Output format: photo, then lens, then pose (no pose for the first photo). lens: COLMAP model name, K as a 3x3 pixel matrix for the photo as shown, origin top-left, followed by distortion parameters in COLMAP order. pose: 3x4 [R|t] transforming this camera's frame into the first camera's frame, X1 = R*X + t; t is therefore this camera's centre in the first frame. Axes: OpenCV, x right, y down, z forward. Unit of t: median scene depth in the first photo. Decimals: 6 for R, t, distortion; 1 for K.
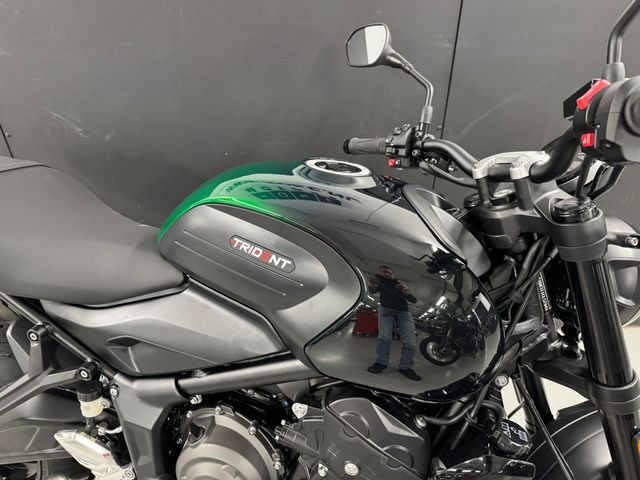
lens RADIAL K [[434.8, 0, 319.4], [0, 434.8, 243.1], [0, 0, 1]] dist [0.004510, -0.002348]
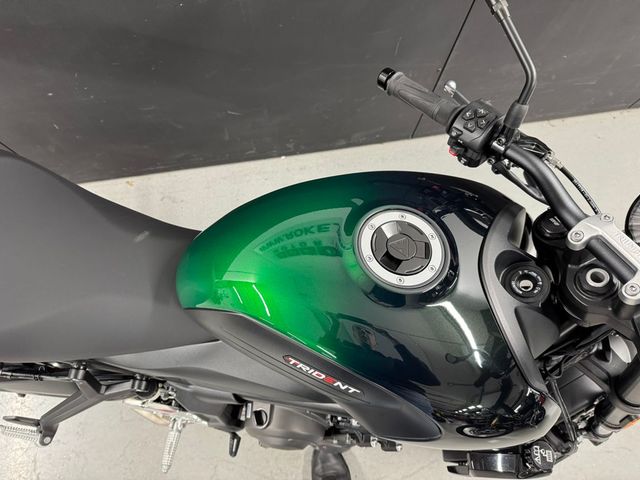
lens RADIAL K [[450.2, 0, 317.8], [0, 450.2, 238.9], [0, 0, 1]] dist [-0.021756, 0.001736]
pose [[0.993760, -0.100012, 0.049385, -0.139833], [0.044416, 0.760955, 0.647282, -0.684903], [-0.102316, -0.641050, 0.760649, 0.404857]]
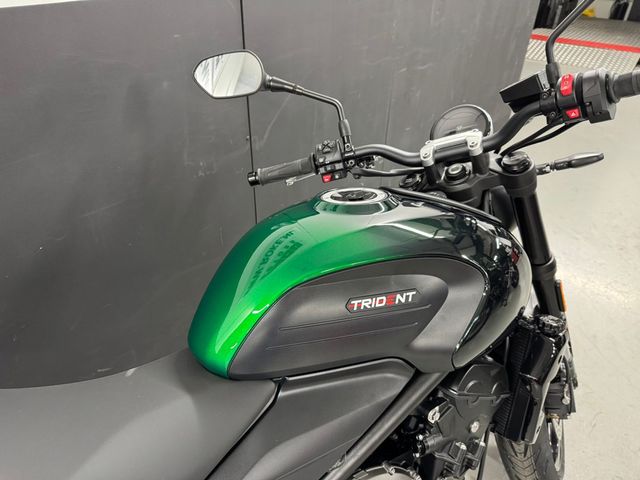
lens RADIAL K [[434.8, 0, 319.4], [0, 434.8, 243.1], [0, 0, 1]] dist [0.004510, -0.002348]
pose [[0.652125, -0.412670, 0.635952, -0.687360], [0.405167, 0.898728, 0.167715, -0.272006], [-0.640759, 0.148295, 0.753284, 0.285552]]
